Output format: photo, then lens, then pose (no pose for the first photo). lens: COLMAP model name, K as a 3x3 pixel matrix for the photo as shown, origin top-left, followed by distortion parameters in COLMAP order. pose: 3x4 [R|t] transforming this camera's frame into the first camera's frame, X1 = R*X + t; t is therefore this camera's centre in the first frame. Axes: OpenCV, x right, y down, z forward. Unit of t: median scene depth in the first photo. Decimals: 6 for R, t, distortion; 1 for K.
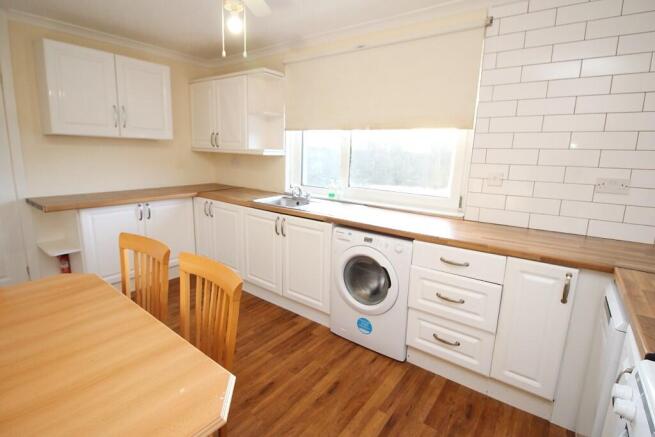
lens RADIAL K [[326.0, 0, 336.3], [0, 326.0, 214.2], [0, 0, 1]] dist [-0.000344, -0.000144]
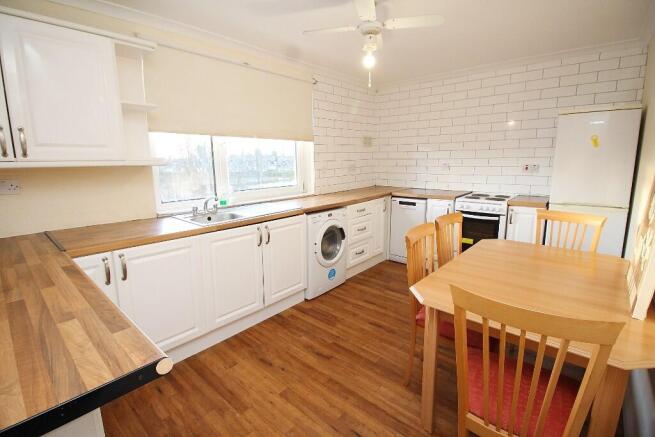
lens RADIAL K [[301.1, 0, 327.9], [0, 301.1, 205.1], [0, 0, 1]] dist [0.033348, -0.000060]
pose [[0.083326, -0.186403, 0.978933, -1.184381], [0.200208, 0.965451, 0.166794, -0.188003], [-0.976204, 0.182092, 0.117766, 0.799366]]
